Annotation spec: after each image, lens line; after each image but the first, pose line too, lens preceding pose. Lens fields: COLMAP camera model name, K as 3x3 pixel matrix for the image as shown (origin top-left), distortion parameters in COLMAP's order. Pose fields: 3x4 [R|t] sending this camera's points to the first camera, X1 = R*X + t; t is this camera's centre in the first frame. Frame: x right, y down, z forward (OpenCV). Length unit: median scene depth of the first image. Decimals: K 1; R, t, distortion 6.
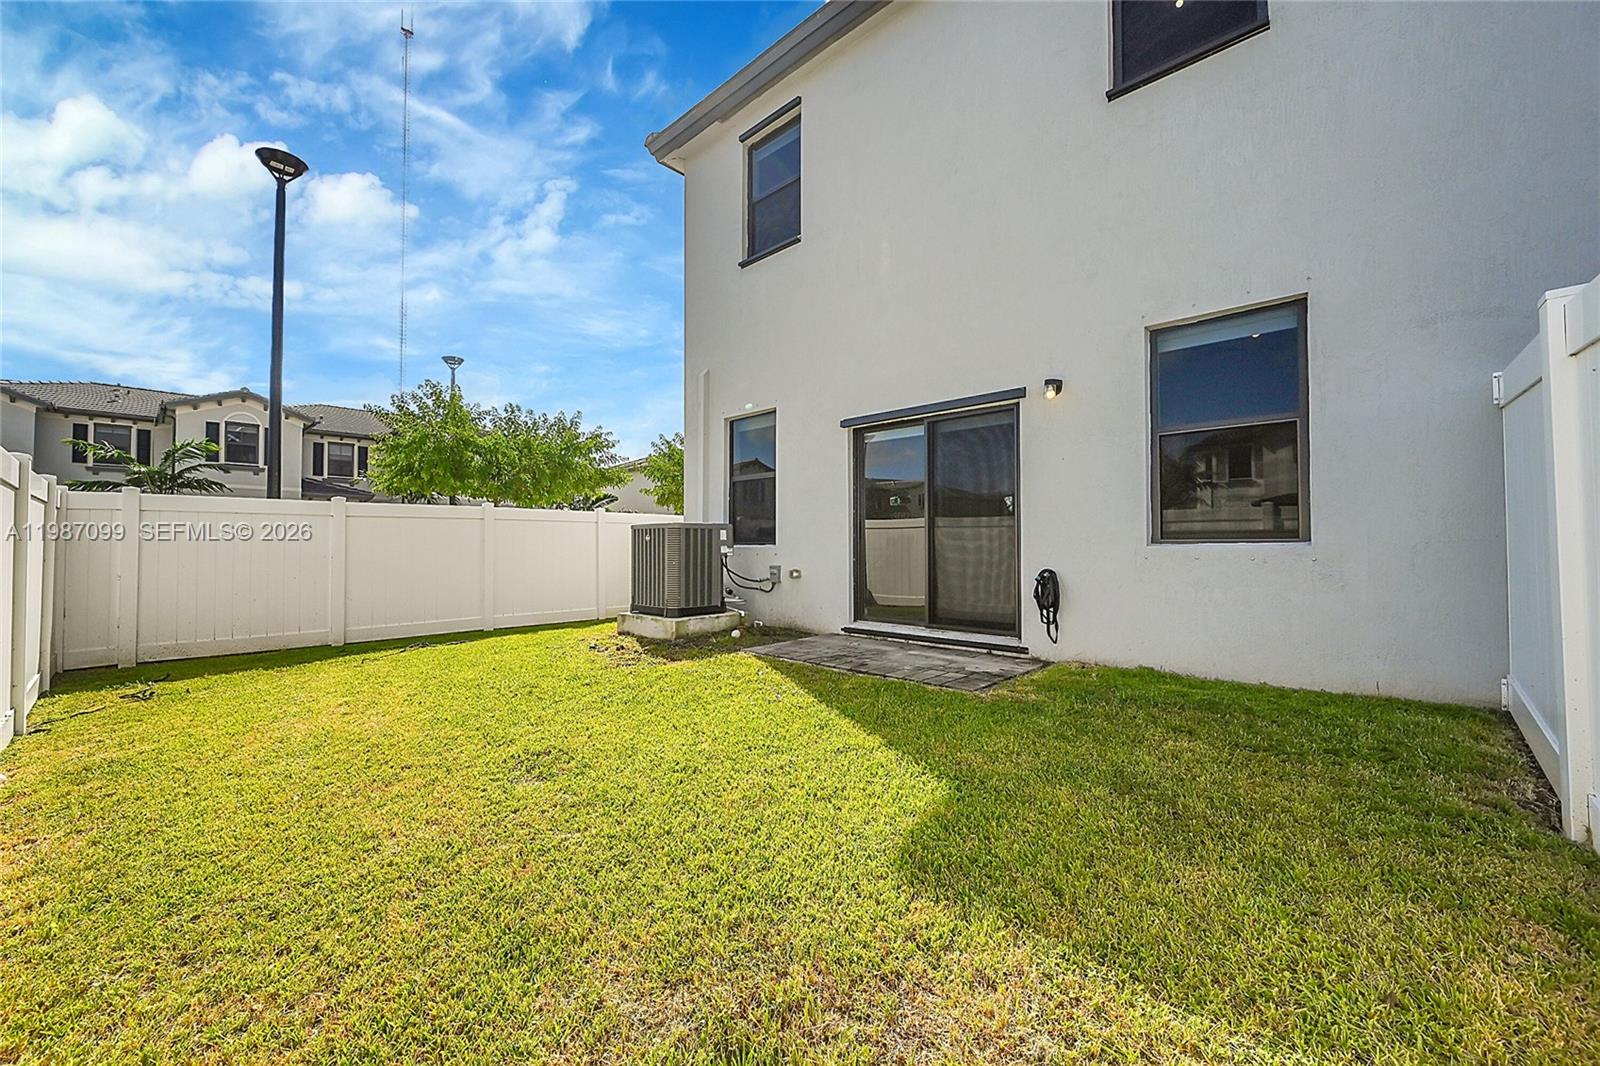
lens RADIAL K [[628.4, 0, 798.0], [0, 628.4, 535.1], [0, 0, 1]] dist [-0.001582, -0.000191]
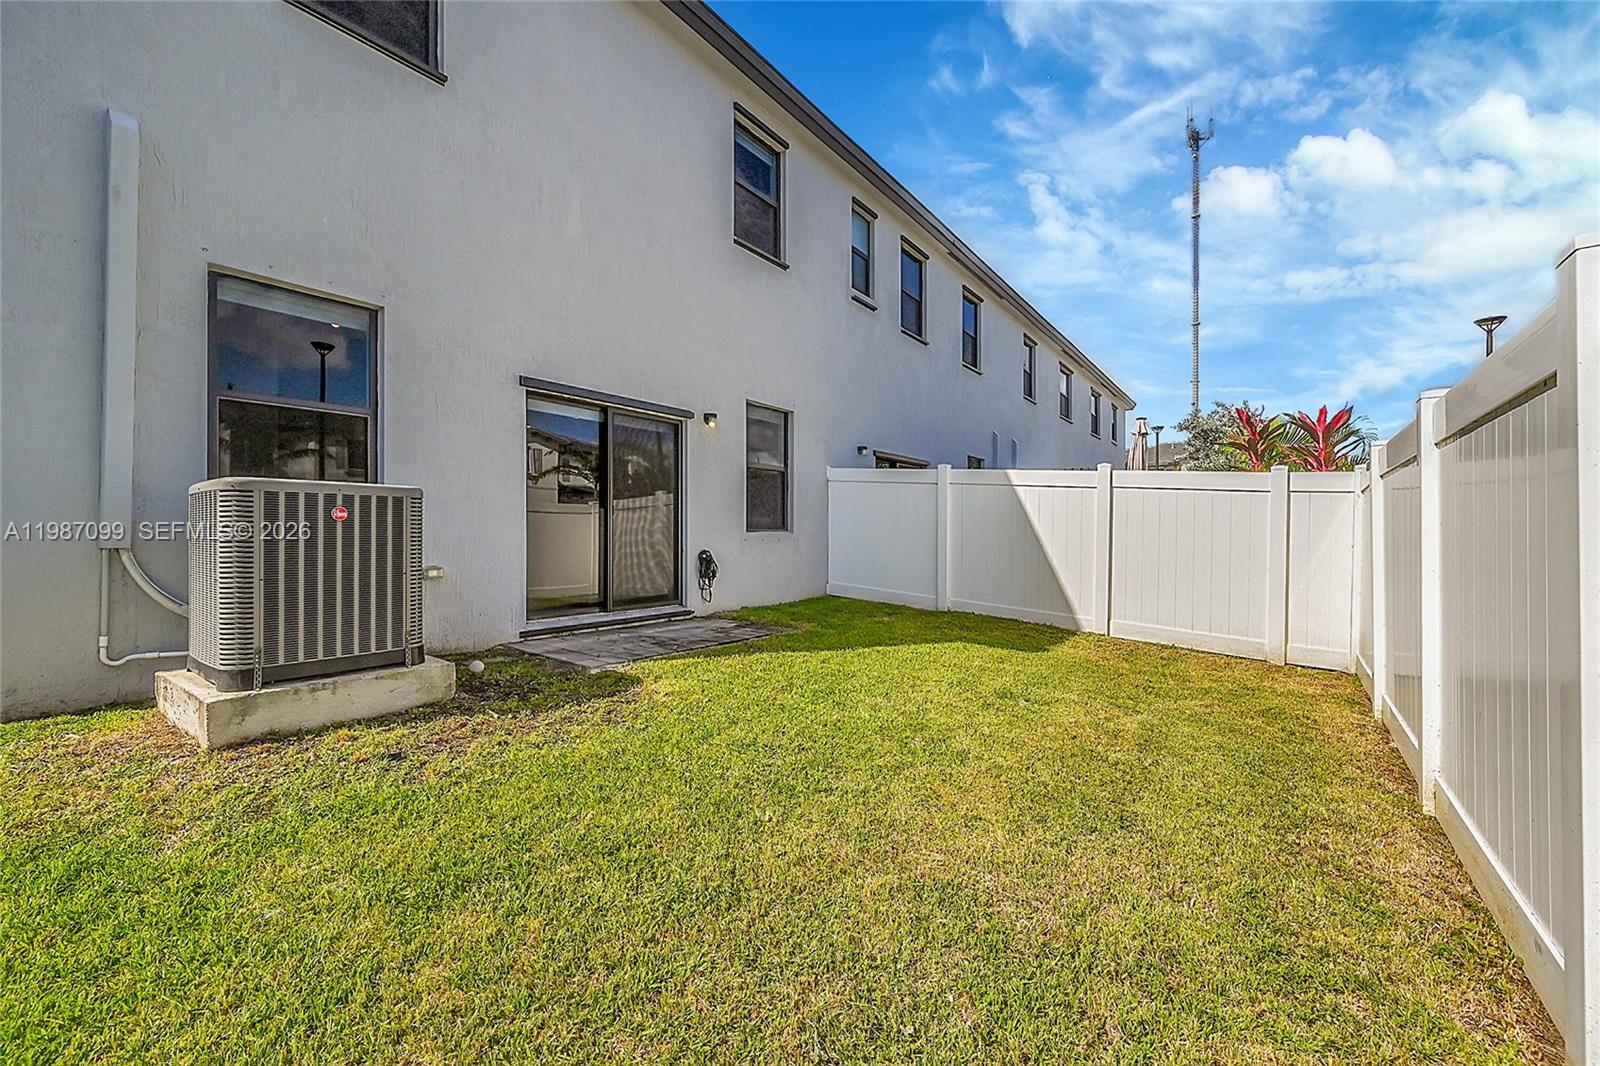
lens RADIAL K [[628.4, 0, 798.0], [0, 628.4, 535.1], [0, 0, 1]] dist [-0.001582, -0.000191]
pose [[-0.102905, -0.003275, 0.994686, -0.841673], [-0.023182, 0.999731, 0.000893, 0.013136], [-0.994421, -0.022967, -0.102953, 0.795151]]
